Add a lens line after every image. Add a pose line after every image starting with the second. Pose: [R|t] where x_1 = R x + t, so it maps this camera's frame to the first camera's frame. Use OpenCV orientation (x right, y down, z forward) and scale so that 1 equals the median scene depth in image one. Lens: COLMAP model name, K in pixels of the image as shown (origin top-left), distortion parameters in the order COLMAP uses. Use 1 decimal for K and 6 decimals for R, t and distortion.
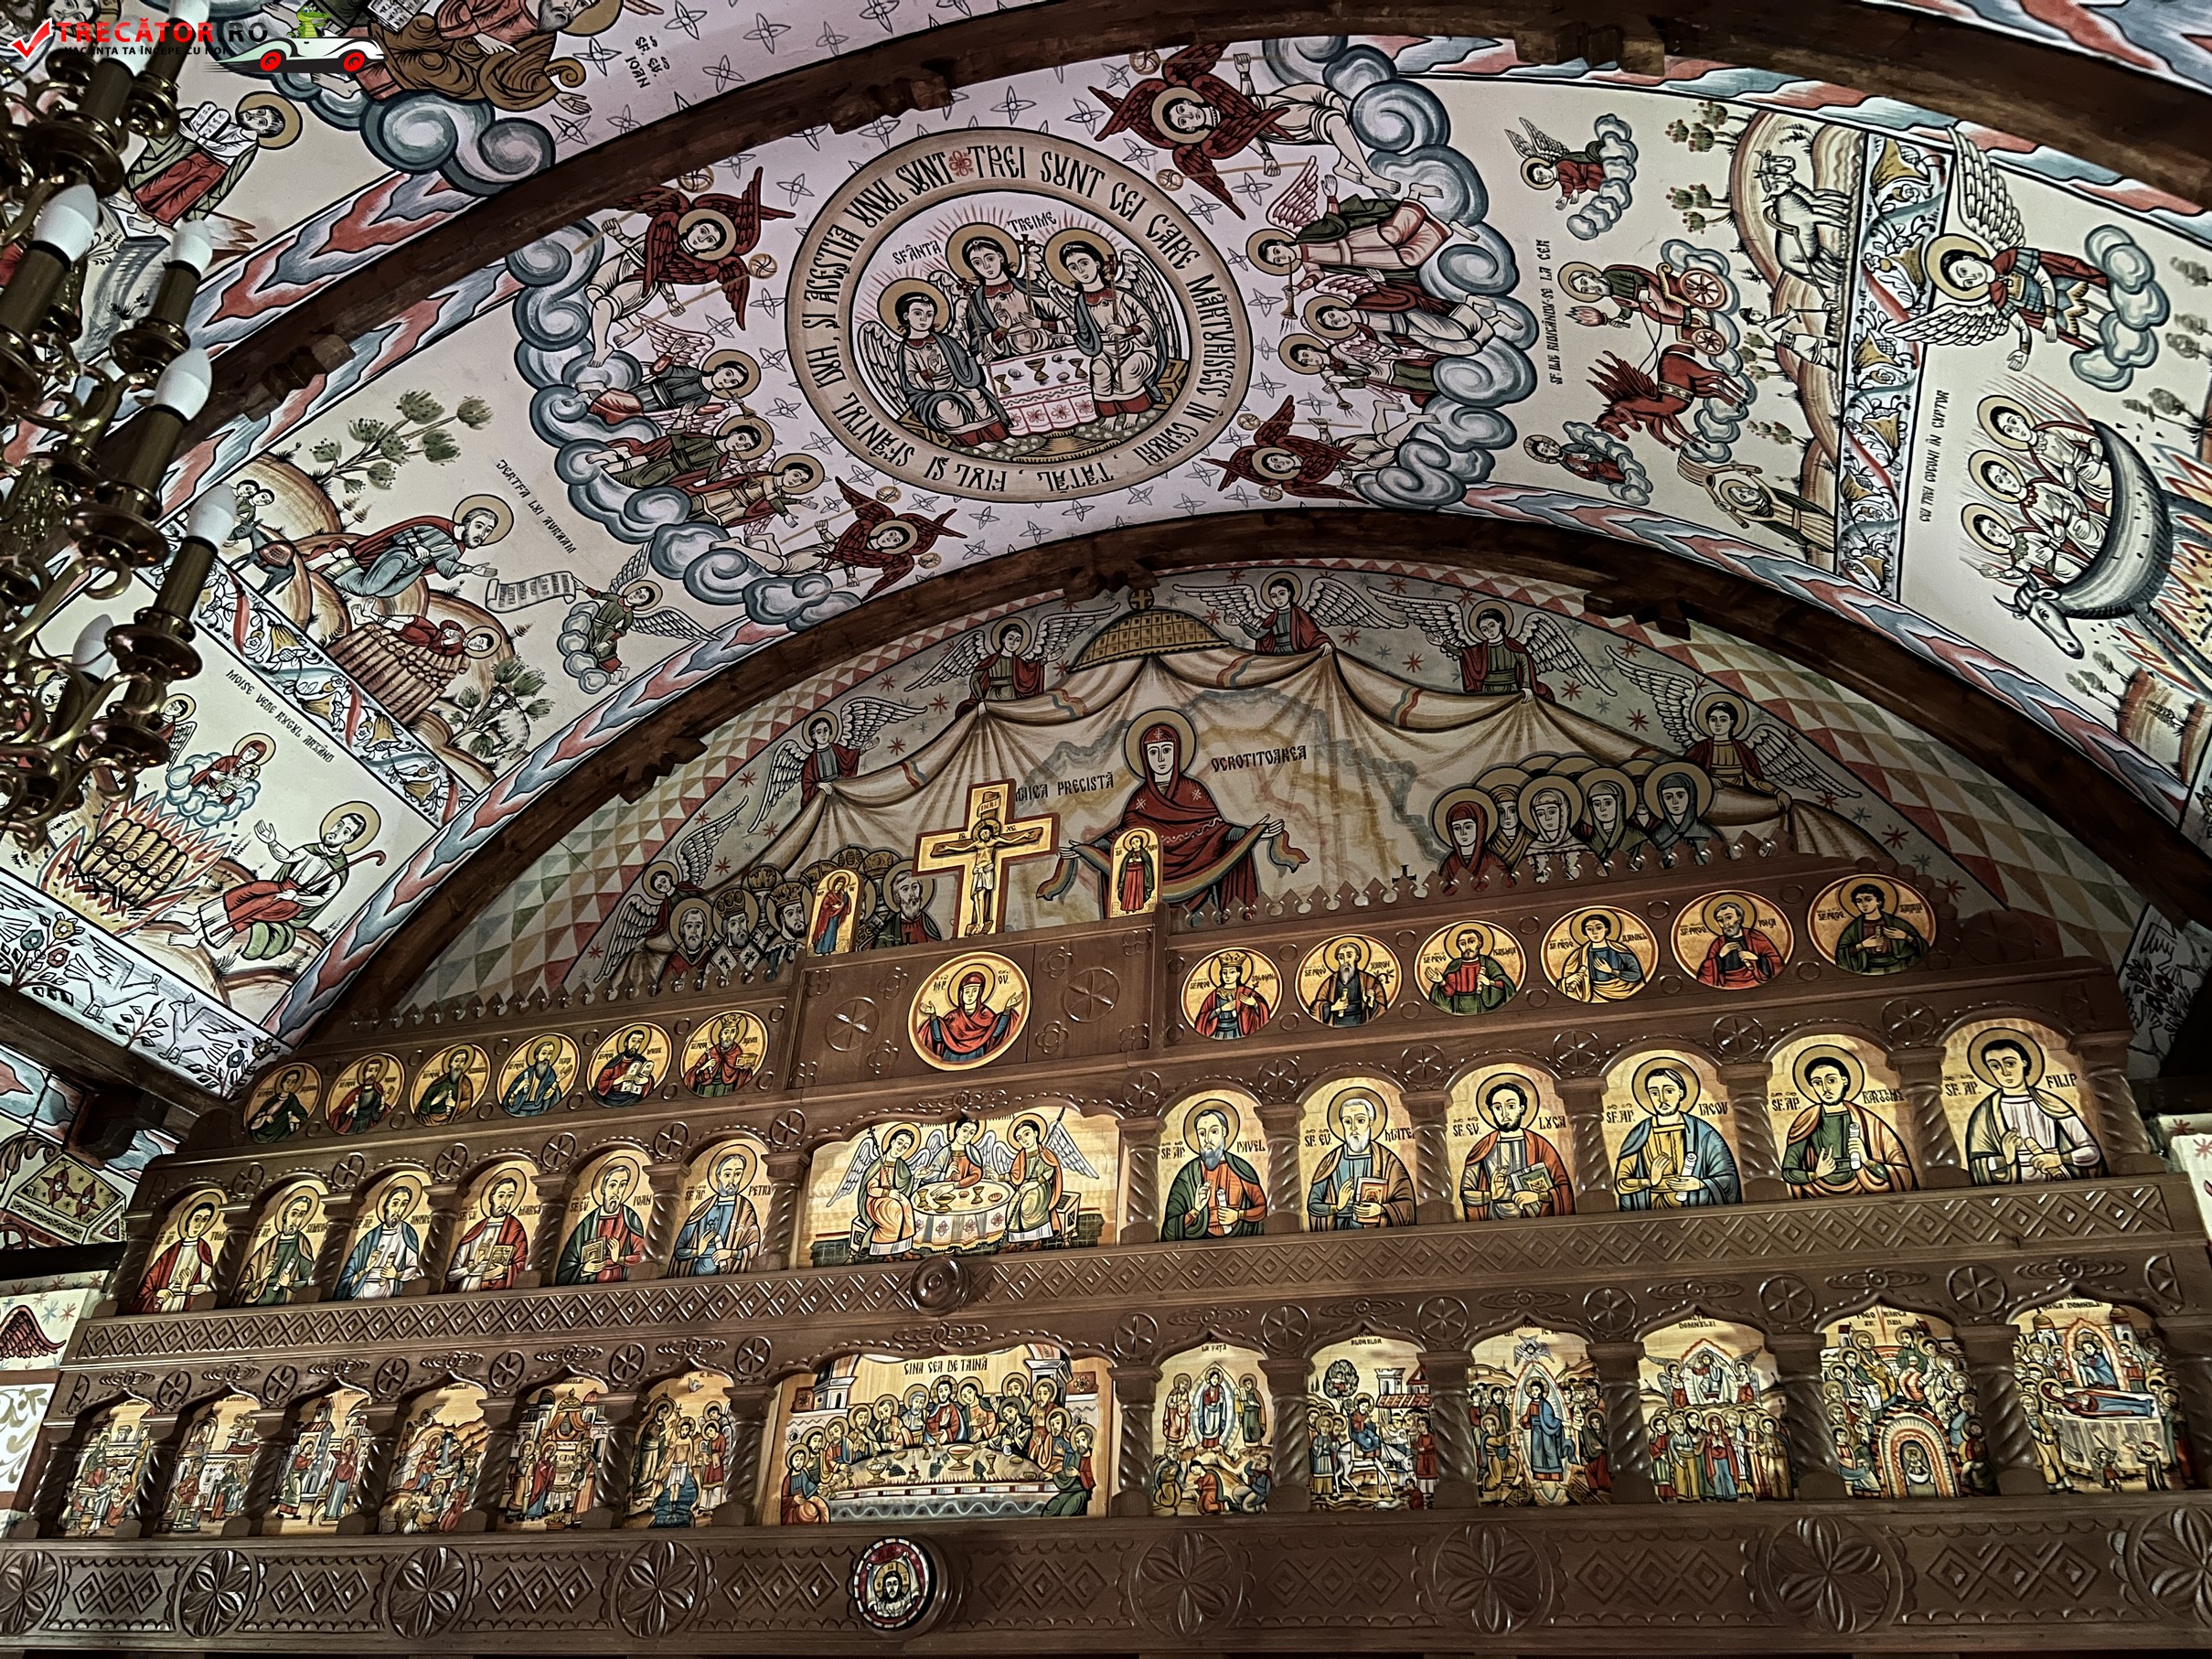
lens RADIAL K [[1667.5, 0, 1104.2], [0, 1667.5, 833.5], [0, 0, 1]] dist [0.062952, -0.073135]
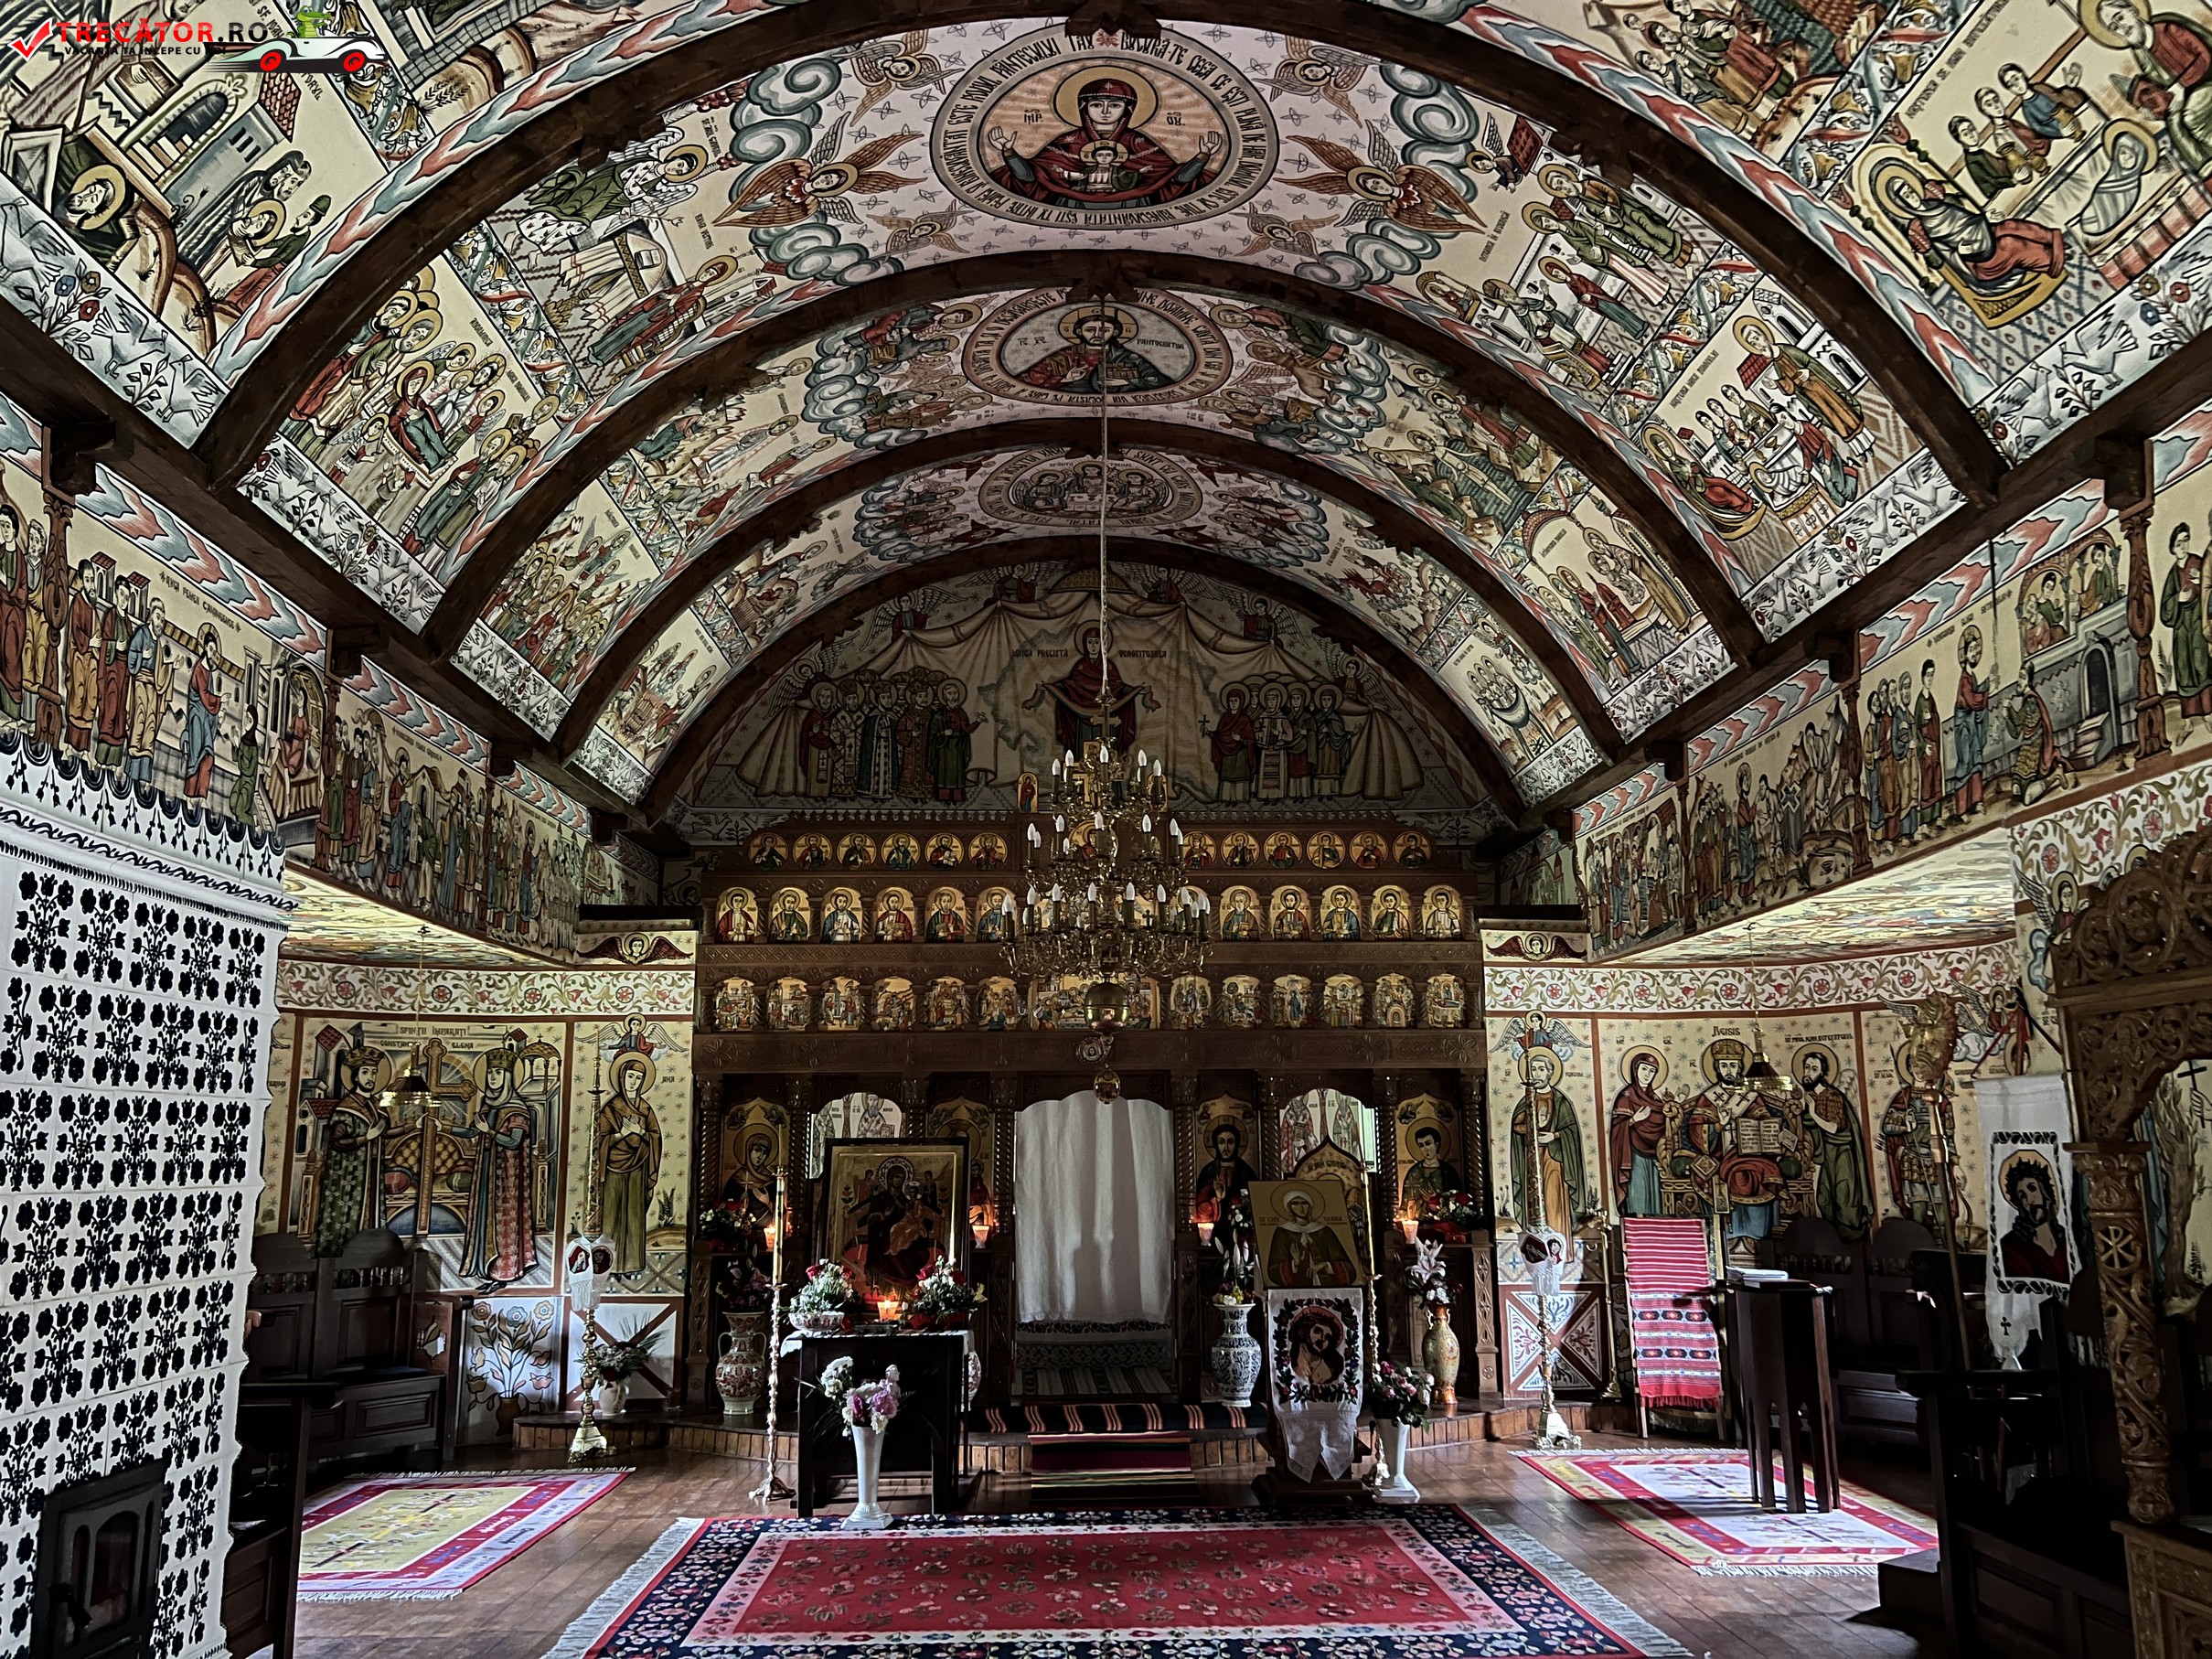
lens RADIAL K [[1664.7, 0, 1120.8], [0, 1664.7, 838.4], [0, 0, 1]] dist [0.045676, -0.045790]
pose [[0.939426, 0.014299, 0.342455, -0.909743], [-0.147154, 0.919188, 0.365294, -0.839254], [-0.309557, -0.393560, 0.865612, -1.217747]]
